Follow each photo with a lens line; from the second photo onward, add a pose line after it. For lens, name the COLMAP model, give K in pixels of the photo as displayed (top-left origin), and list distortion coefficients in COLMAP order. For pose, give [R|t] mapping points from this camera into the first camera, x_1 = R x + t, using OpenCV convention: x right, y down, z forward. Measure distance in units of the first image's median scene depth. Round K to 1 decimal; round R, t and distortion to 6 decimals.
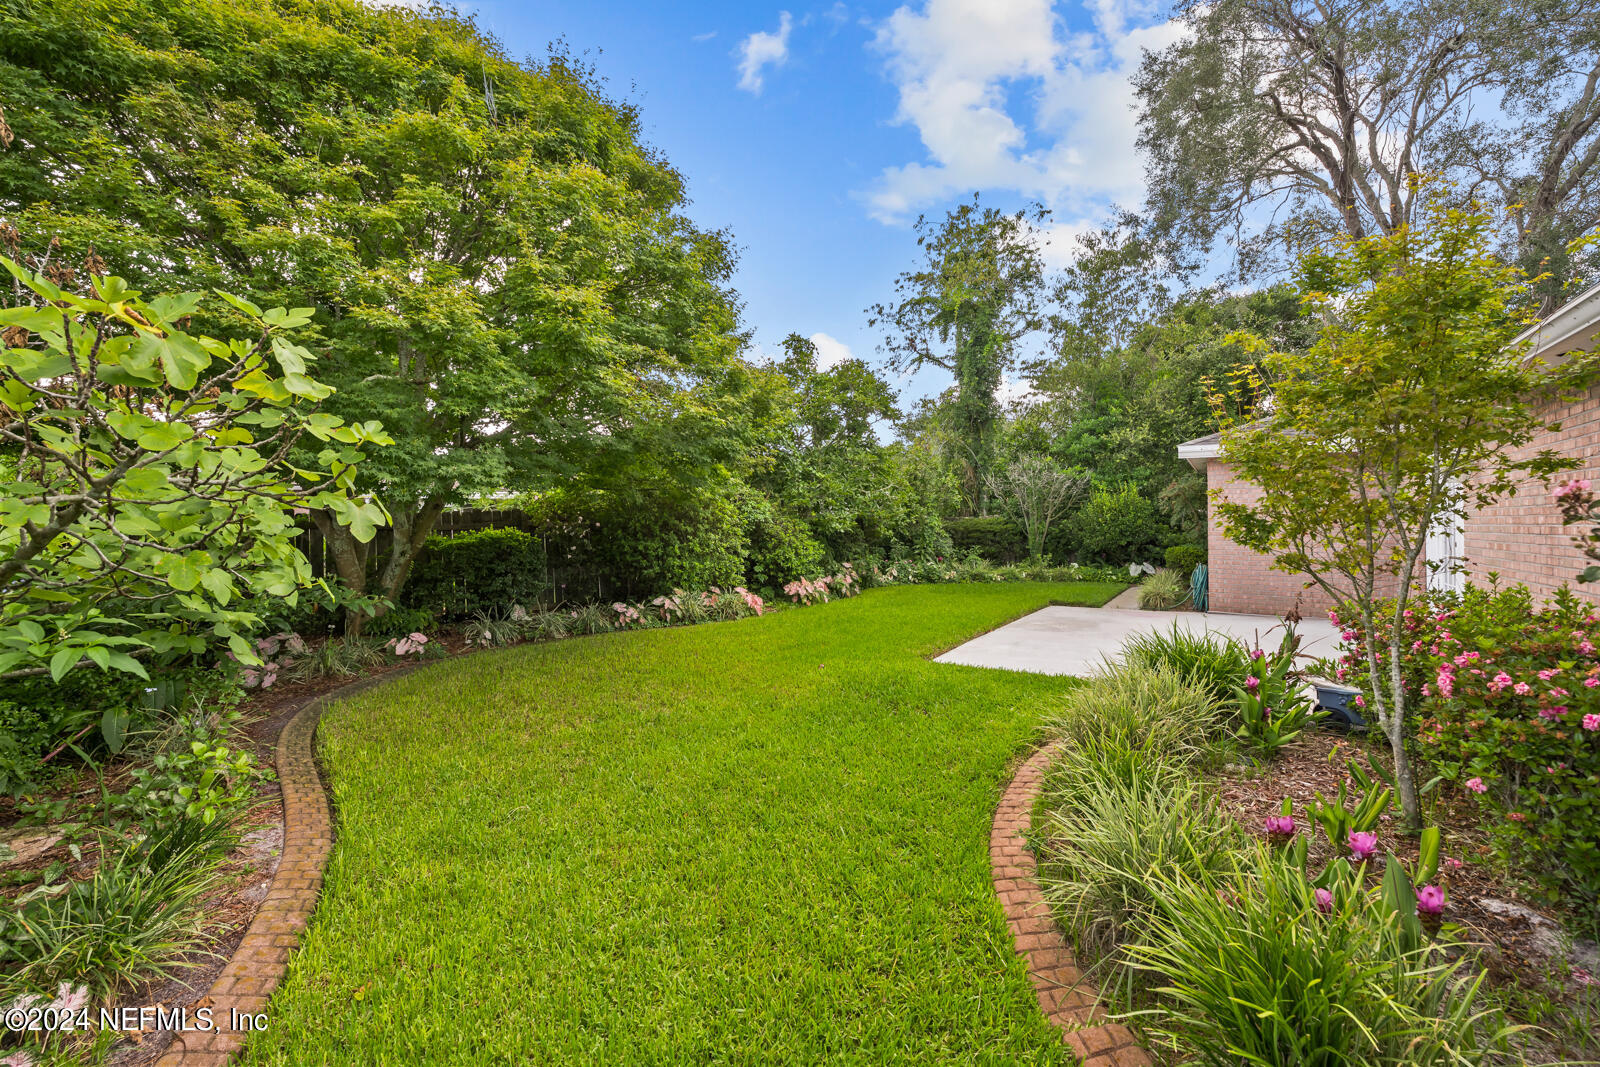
lens RADIAL K [[648.4, 0, 800.1], [0, 648.4, 520.4], [0, 0, 1]] dist [0.000231, 0.000192]
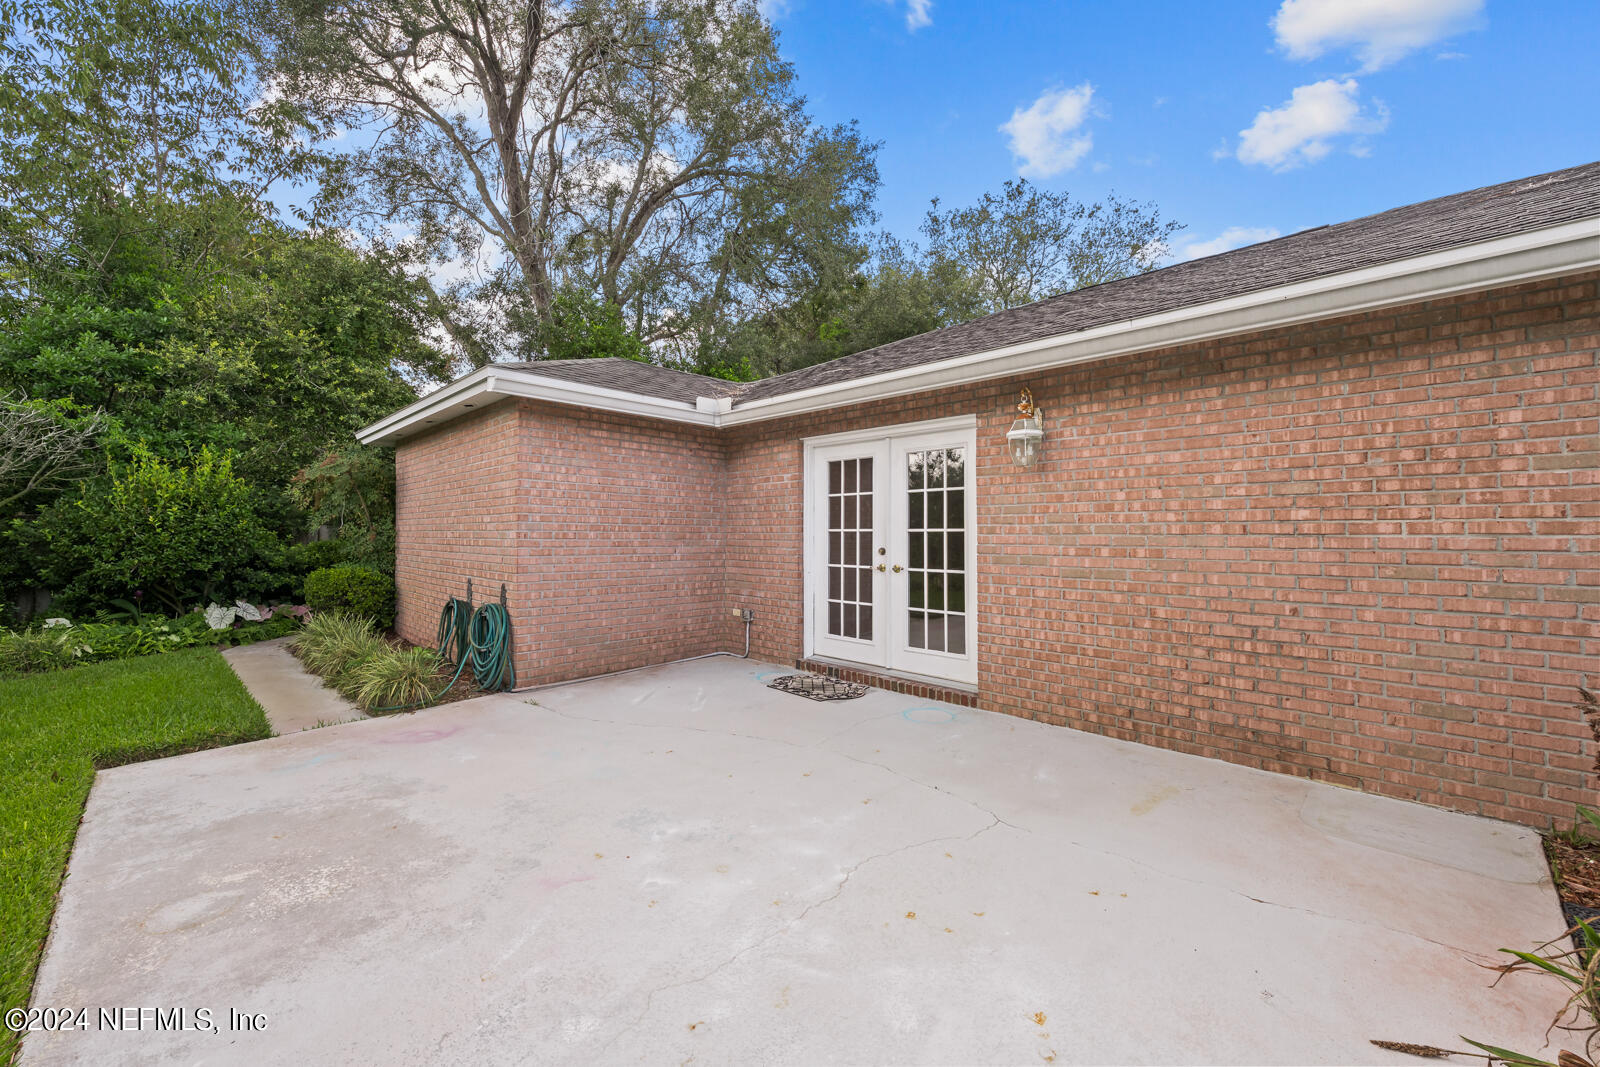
lens RADIAL K [[648.4, 0, 800.1], [0, 648.4, 520.4], [0, 0, 1]] dist [0.000231, 0.000192]
pose [[0.207389, 0.020317, 0.978048, 0.100784], [-0.002806, 0.999793, -0.020173, 0.007468], [-0.978255, 0.001440, 0.207403, 0.426590]]
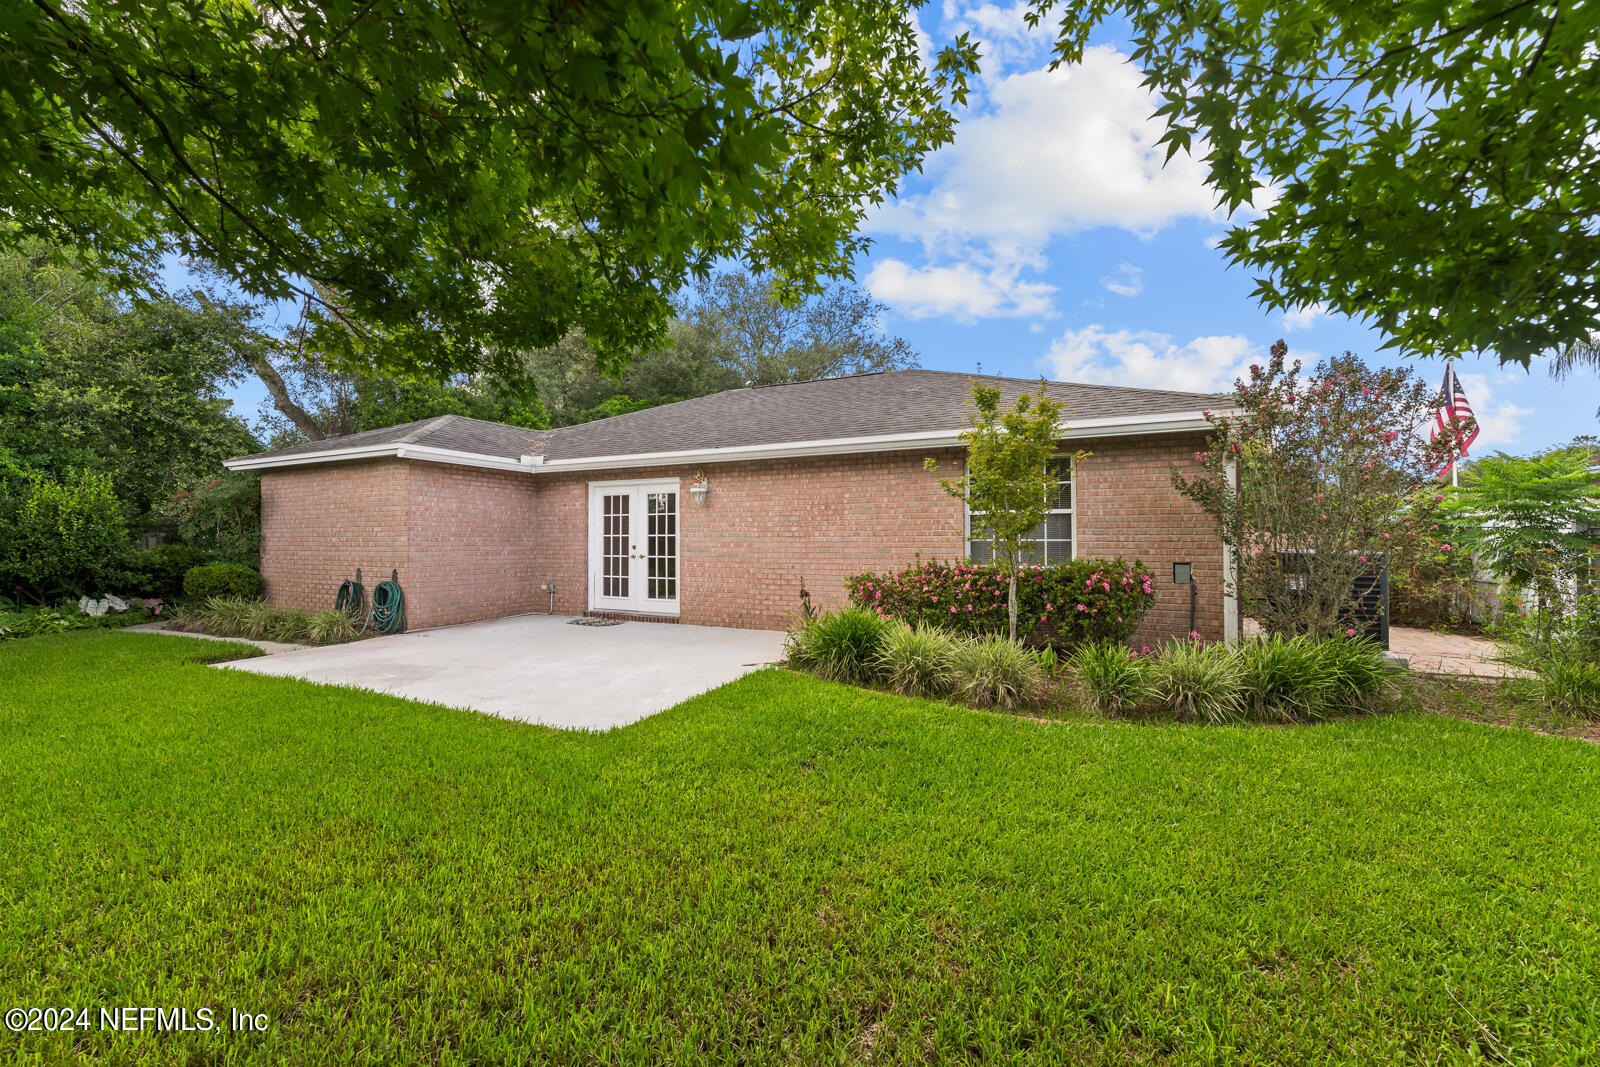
lens RADIAL K [[648.4, 0, 800.1], [0, 648.4, 520.4], [0, 0, 1]] dist [0.000231, 0.000192]
pose [[-0.115217, 0.028239, 0.992939, -0.204283], [0.001924, 0.999600, -0.028205, 0.009001], [-0.993338, -0.001339, -0.115226, 0.366049]]
